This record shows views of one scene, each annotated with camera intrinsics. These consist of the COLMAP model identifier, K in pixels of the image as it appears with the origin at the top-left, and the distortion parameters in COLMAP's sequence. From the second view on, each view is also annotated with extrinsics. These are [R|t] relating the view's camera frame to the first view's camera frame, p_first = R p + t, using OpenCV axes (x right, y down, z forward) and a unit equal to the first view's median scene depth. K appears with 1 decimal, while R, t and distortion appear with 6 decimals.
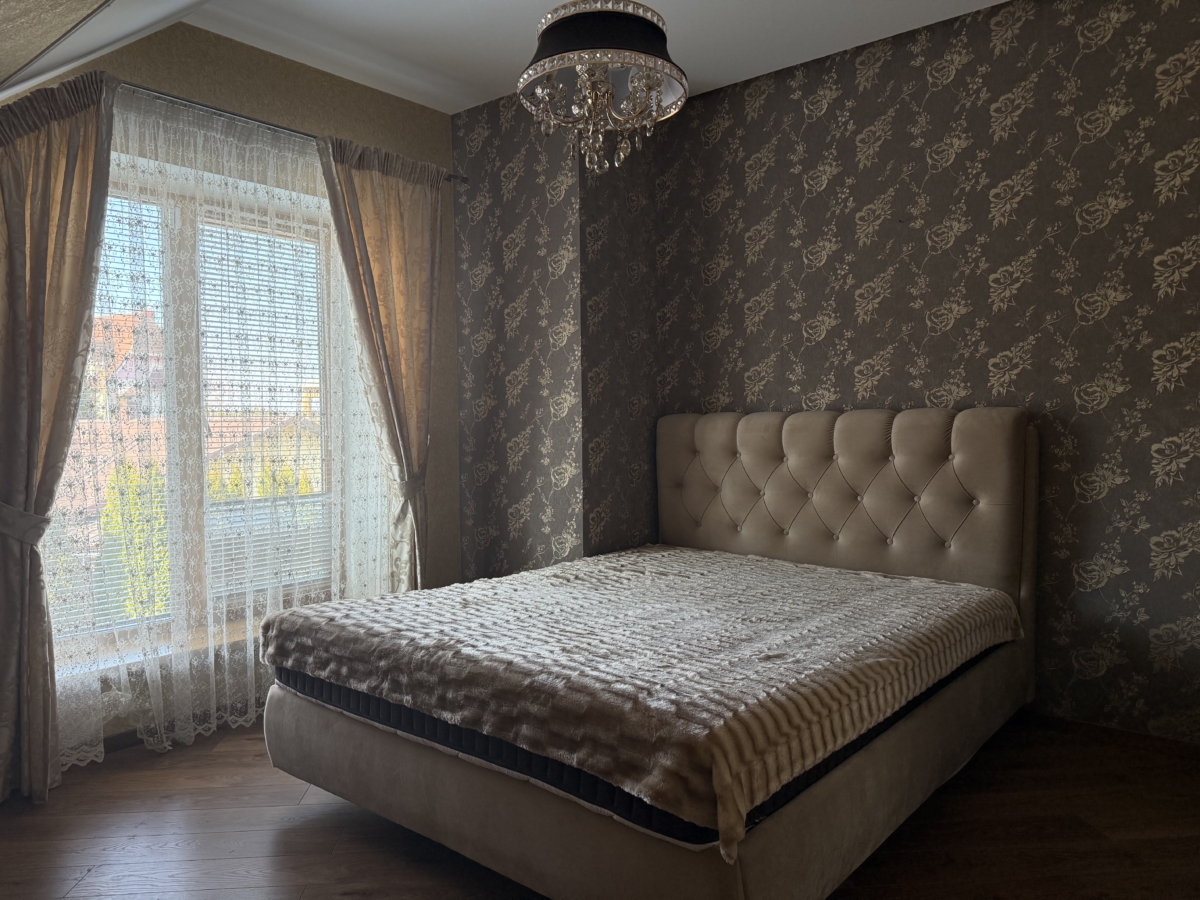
lens RADIAL K [[856.1, 0, 600.0], [0, 856.1, 450.0], [0, 0, 1]] dist [-0.001294, -0.000221]
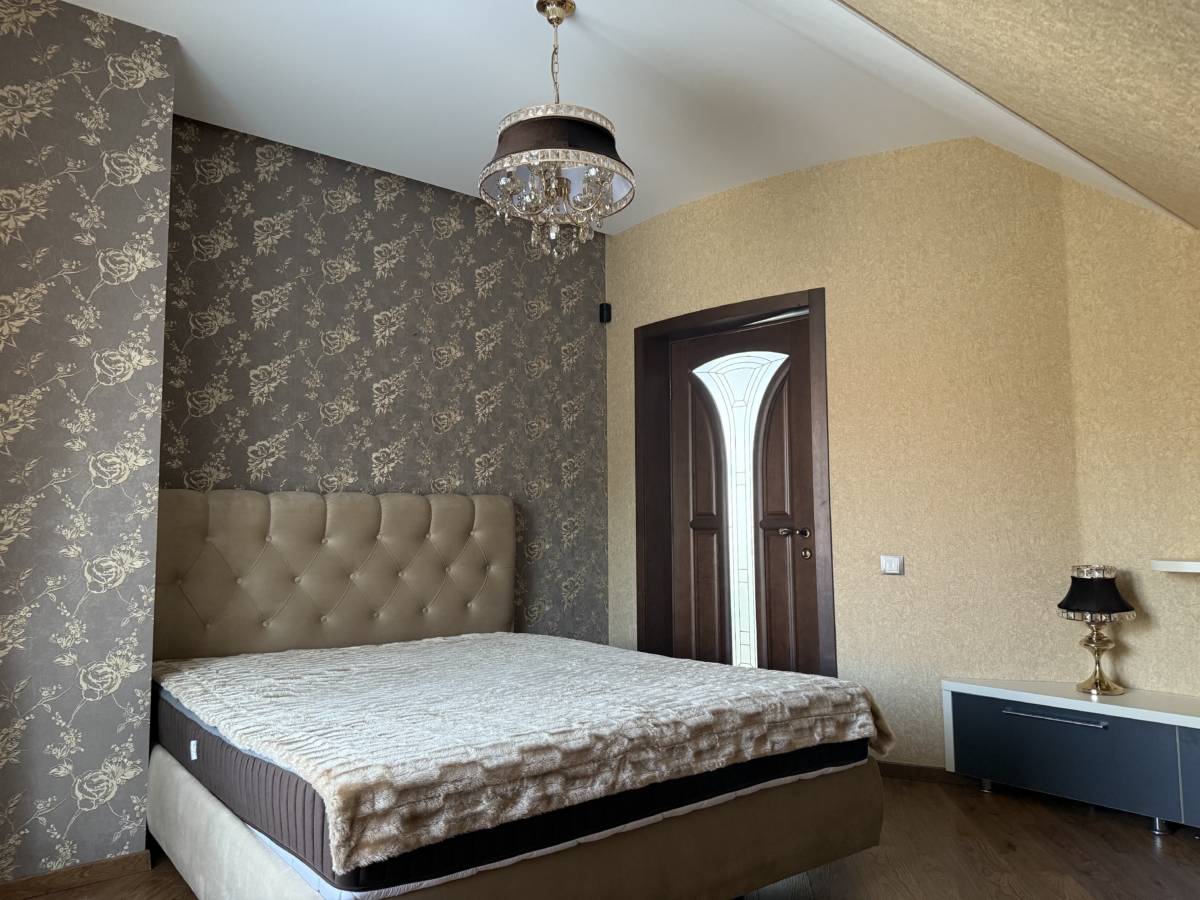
lens RADIAL K [[893.7, 0, 600.0], [0, 893.7, 450.0], [0, 0, 1]] dist [-0.004259, -0.002252]
pose [[0.180611, 0.082318, 0.980104, -0.825806], [0.017833, 0.996054, -0.086944, 0.003527], [-0.983393, 0.033182, 0.178430, 0.553822]]
